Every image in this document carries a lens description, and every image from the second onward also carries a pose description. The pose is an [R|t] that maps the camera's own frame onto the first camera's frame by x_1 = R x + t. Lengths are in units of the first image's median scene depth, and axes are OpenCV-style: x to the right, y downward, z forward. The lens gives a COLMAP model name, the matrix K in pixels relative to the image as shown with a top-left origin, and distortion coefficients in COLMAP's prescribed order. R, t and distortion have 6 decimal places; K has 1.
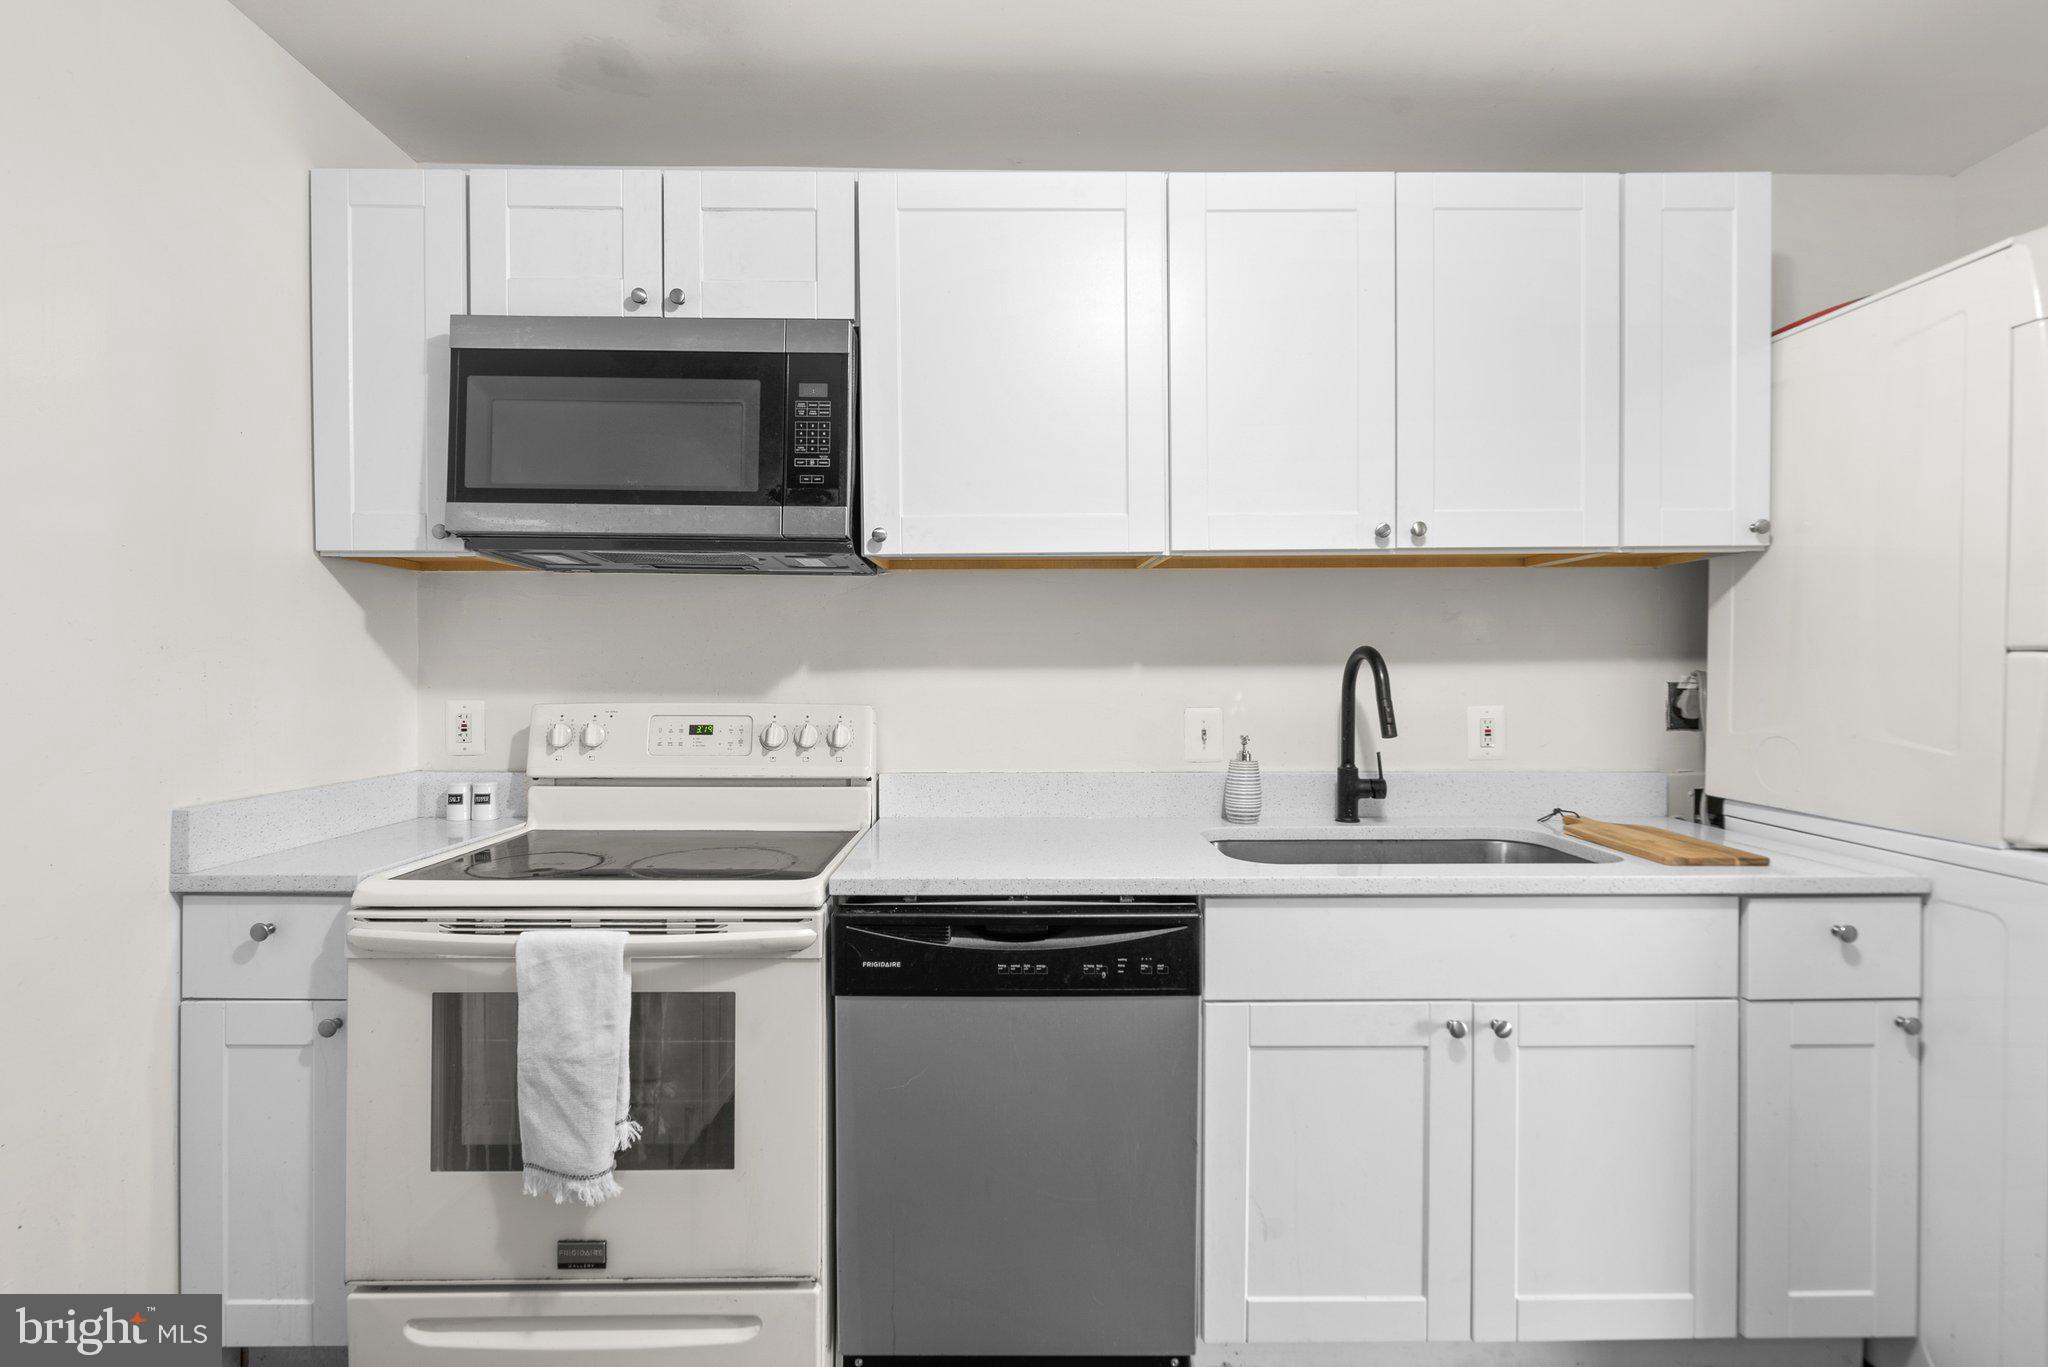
lens RADIAL K [[956.9, 0, 1021.7], [0, 956.9, 676.2], [0, 0, 1]] dist [0.001363, 0.001914]
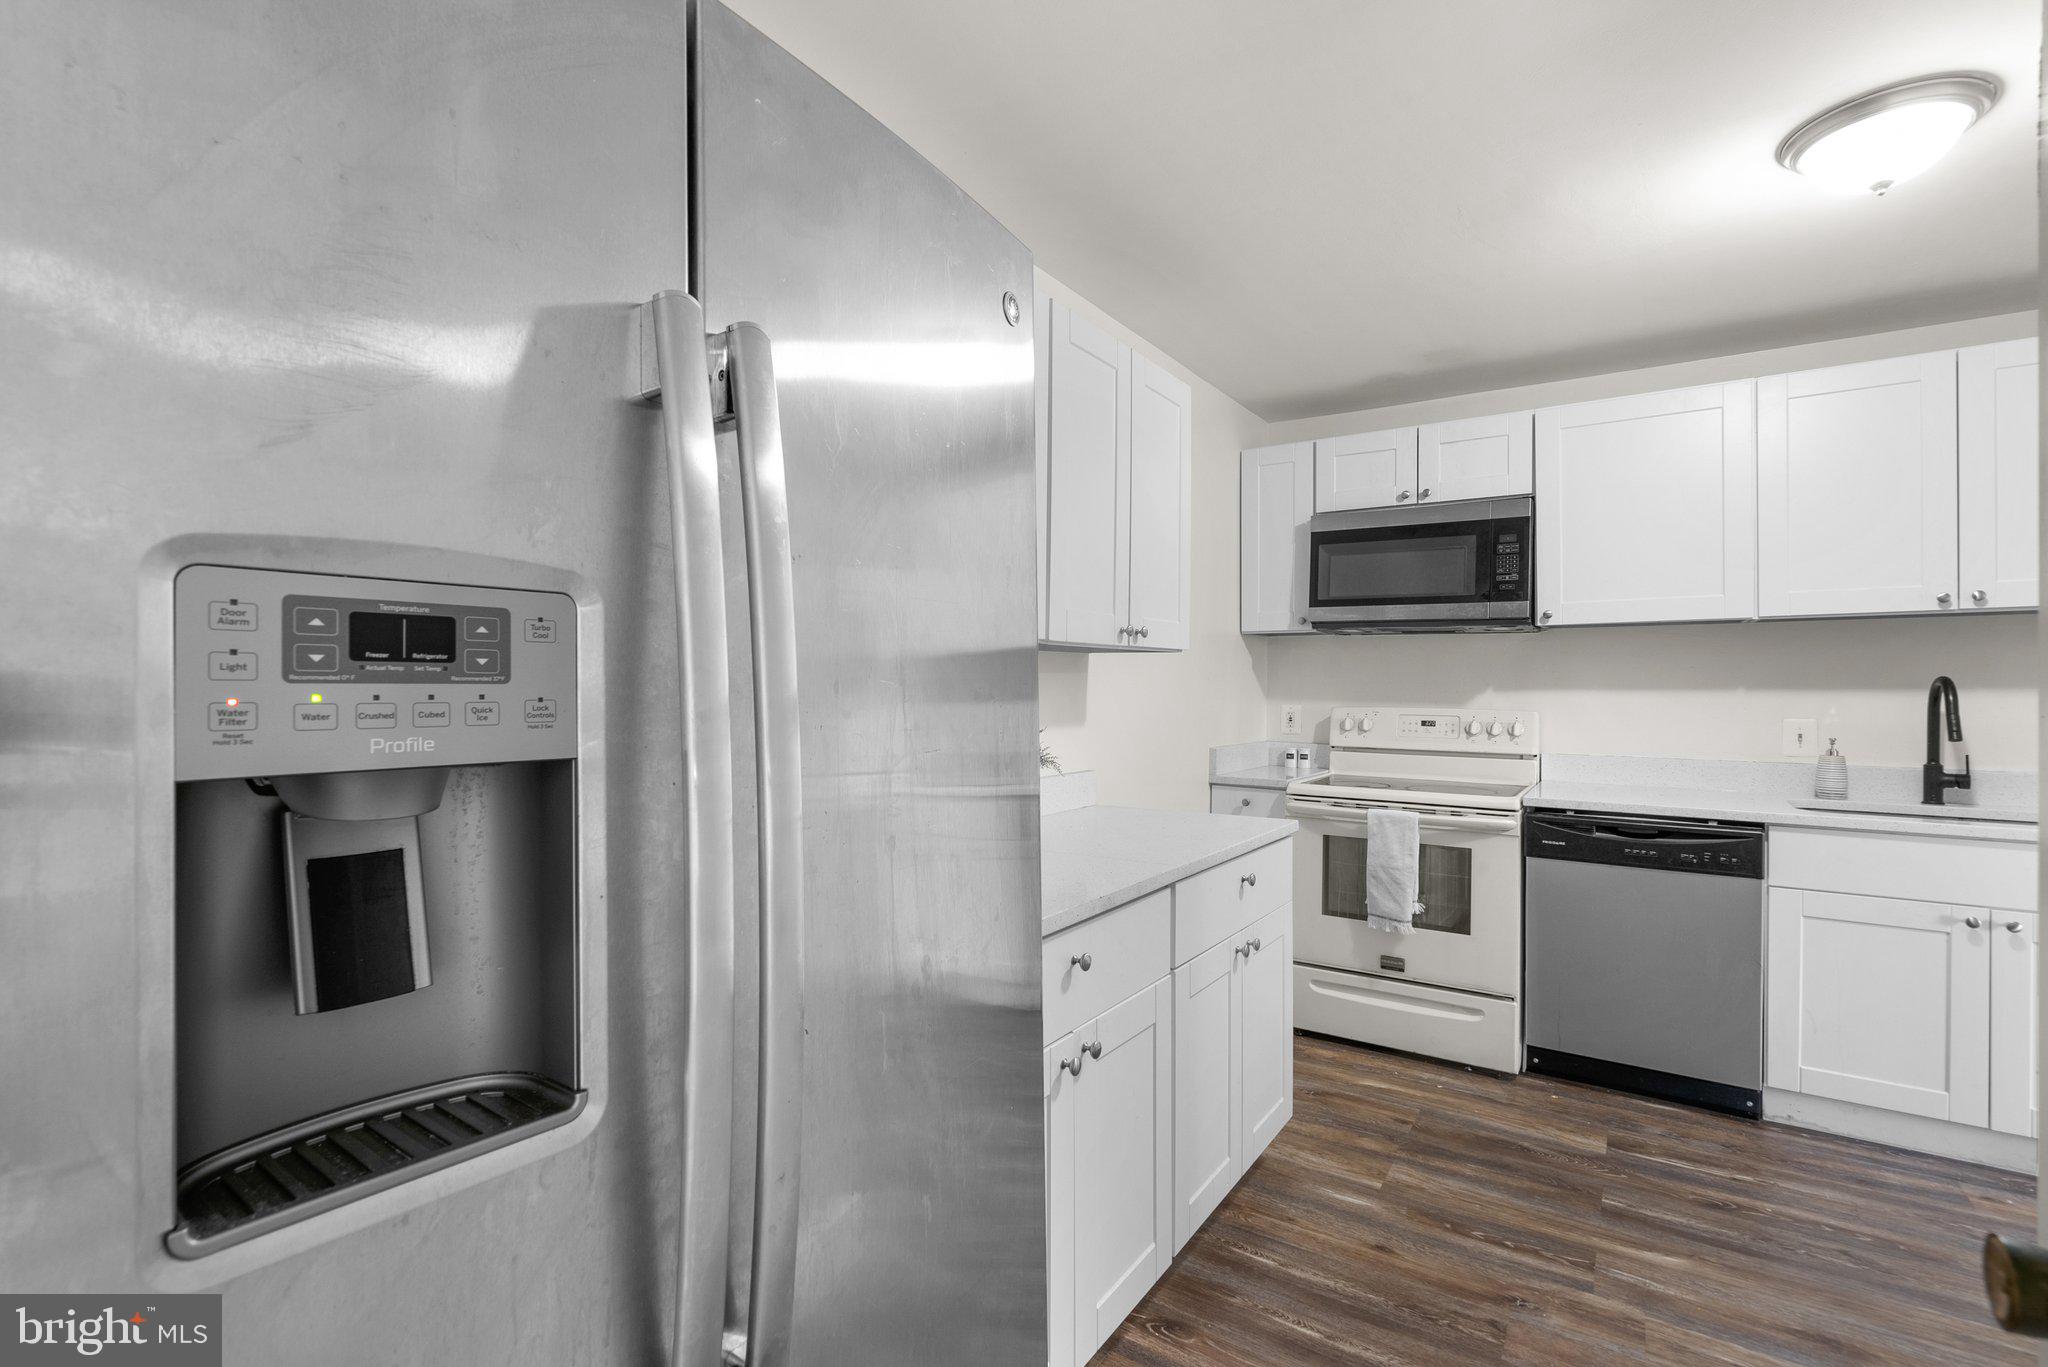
lens RADIAL K [[956.9, 0, 1009.1], [0, 956.9, 686.5], [0, 0, 1]] dist [0.001363, 0.001914]
pose [[0.821553, 0.005823, -0.570102, 0.044385], [-0.007954, 0.999968, -0.001248, -0.004524], [0.570076, 0.005560, 0.821573, -1.053232]]
